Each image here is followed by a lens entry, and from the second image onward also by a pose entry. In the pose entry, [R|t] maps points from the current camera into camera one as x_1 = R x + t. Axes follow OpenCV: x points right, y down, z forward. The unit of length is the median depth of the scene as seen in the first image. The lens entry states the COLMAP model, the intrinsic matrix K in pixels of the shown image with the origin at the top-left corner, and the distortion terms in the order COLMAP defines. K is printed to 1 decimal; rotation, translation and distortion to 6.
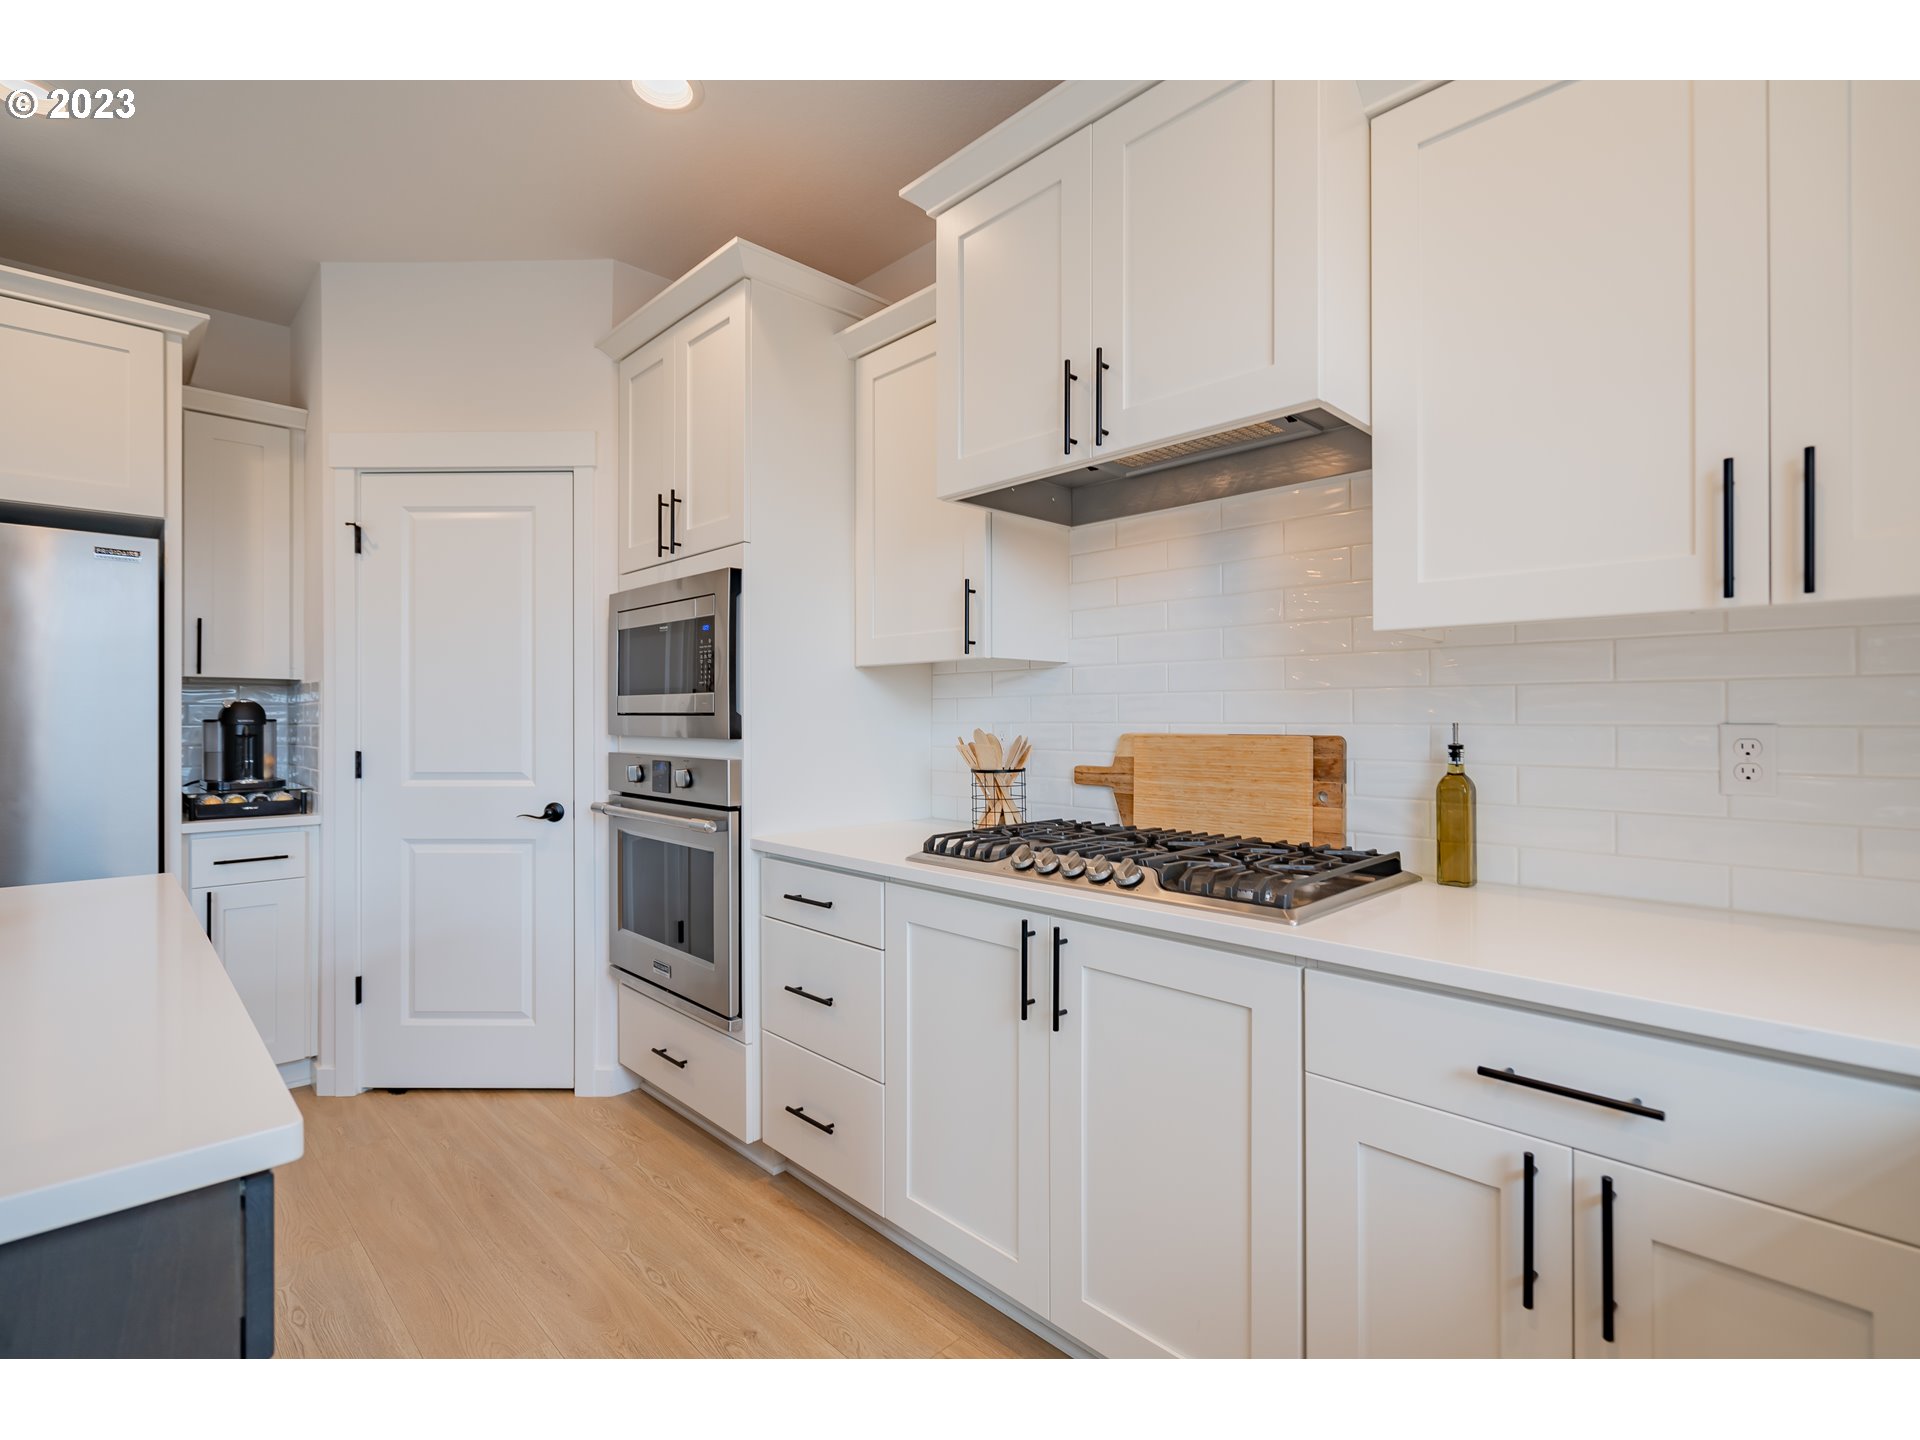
lens RADIAL K [[893.9, 0, 958.6], [0, 893.9, 714.6], [0, 0, 1]] dist [0.000045, -0.000165]
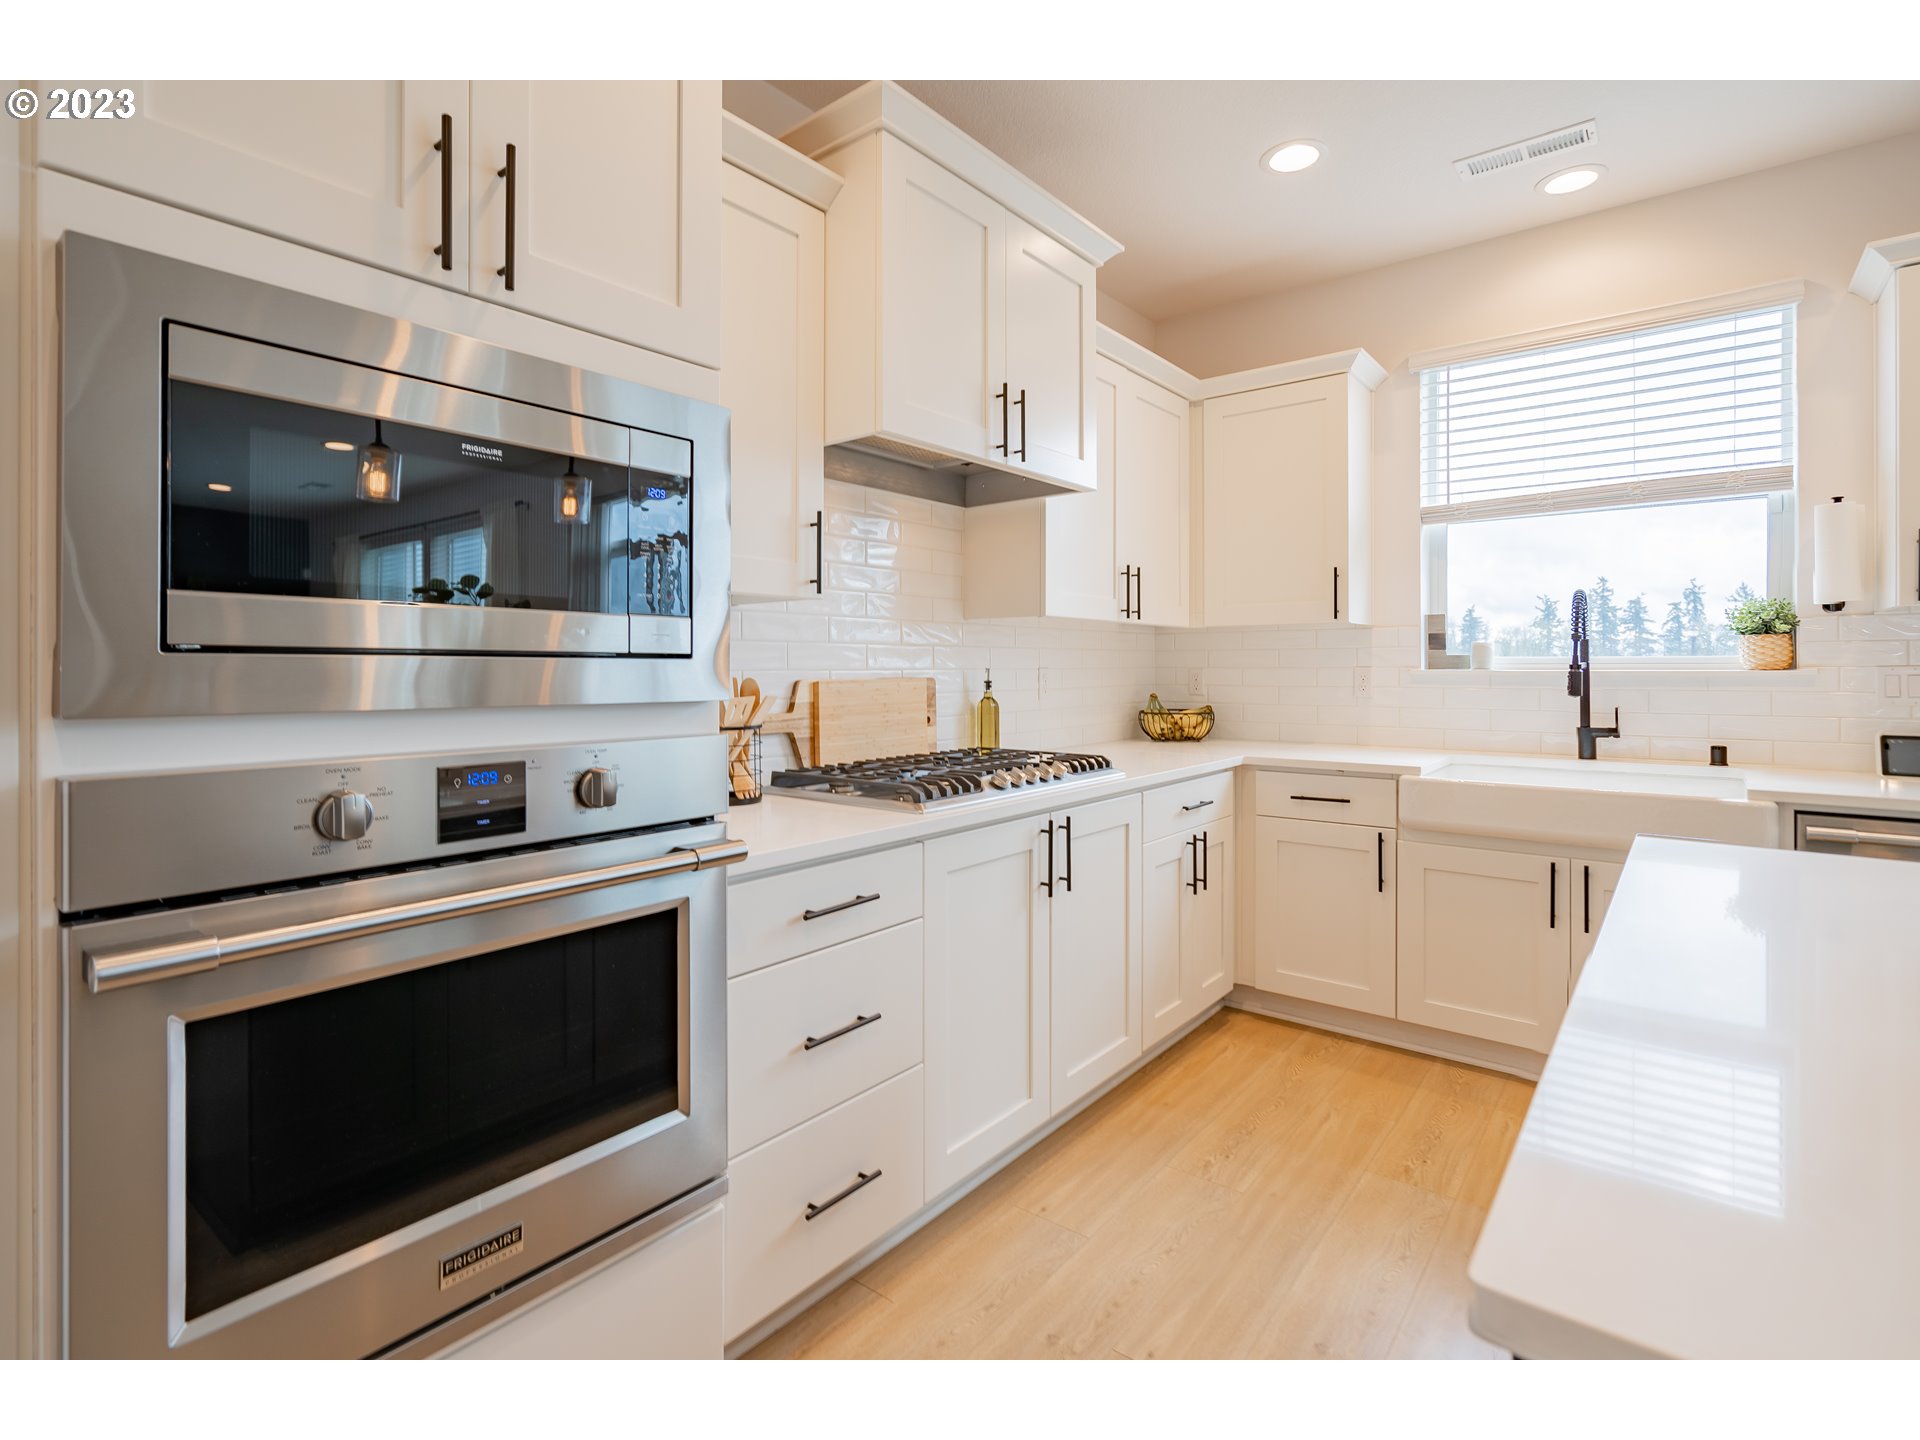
lens RADIAL K [[930.6, 0, 954.3], [0, 930.6, 666.2], [0, 0, 1]] dist [0.003894, -0.000032]
pose [[-0.124393, 0.001342, 0.992232, -1.000768], [-0.001210, 0.999998, -0.001505, 0.007256], [-0.992232, -0.001388, -0.124391, 1.046418]]
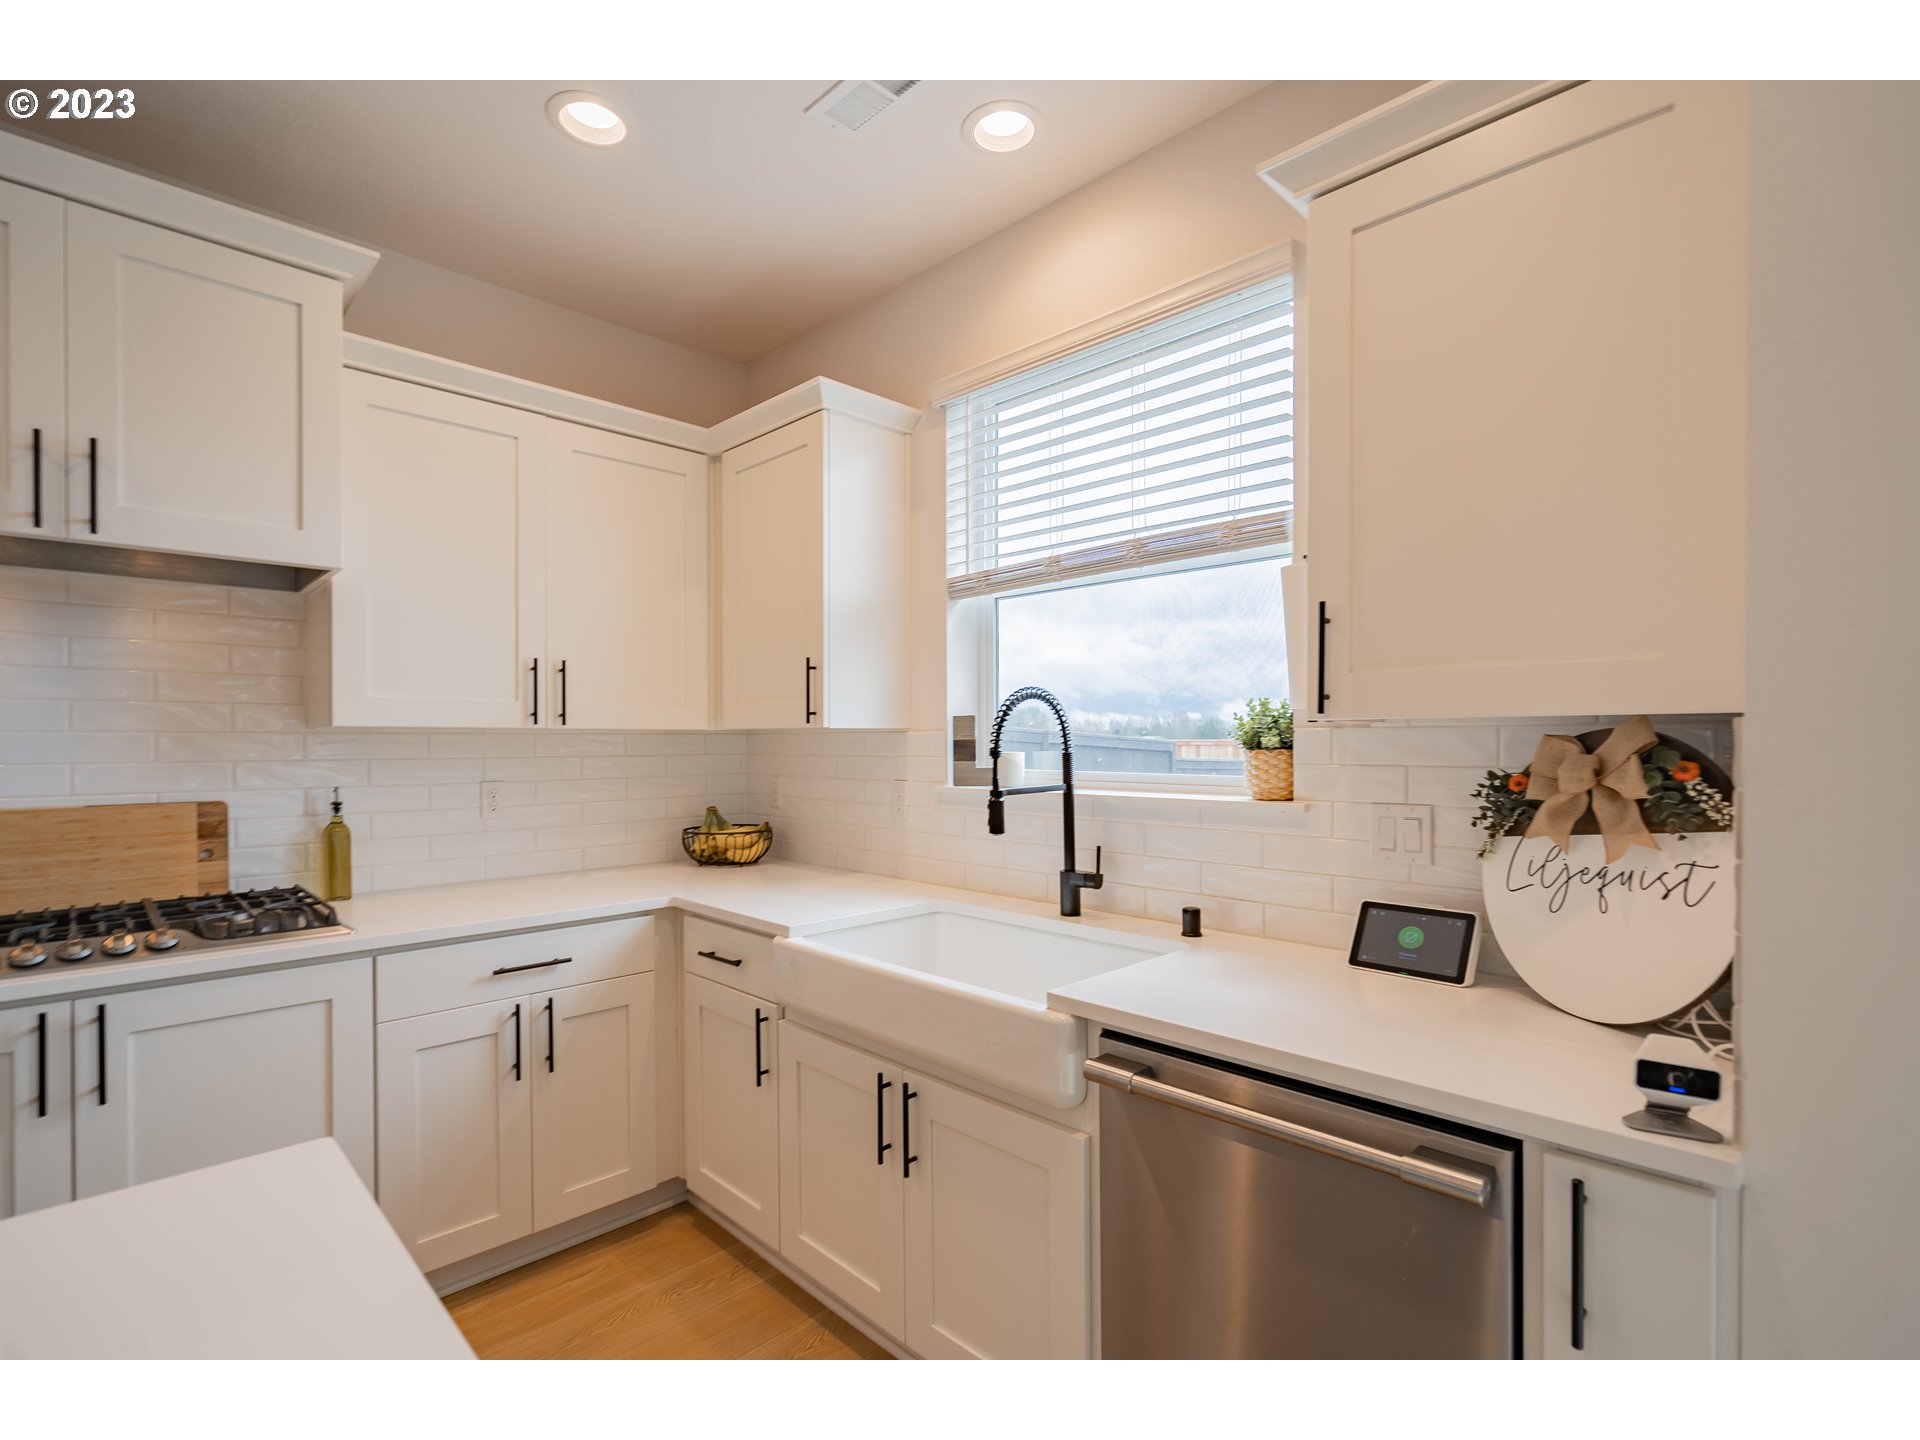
lens RADIAL K [[901.3, 0, 959.3], [0, 901.3, 748.2], [0, 0, 1]] dist [-0.002806, -0.000061]
pose [[-0.005230, -0.008585, 0.999949, -0.720301], [-0.000908, 0.999963, 0.008580, -0.053355], [-0.999986, -0.000863, -0.005238, 0.009290]]
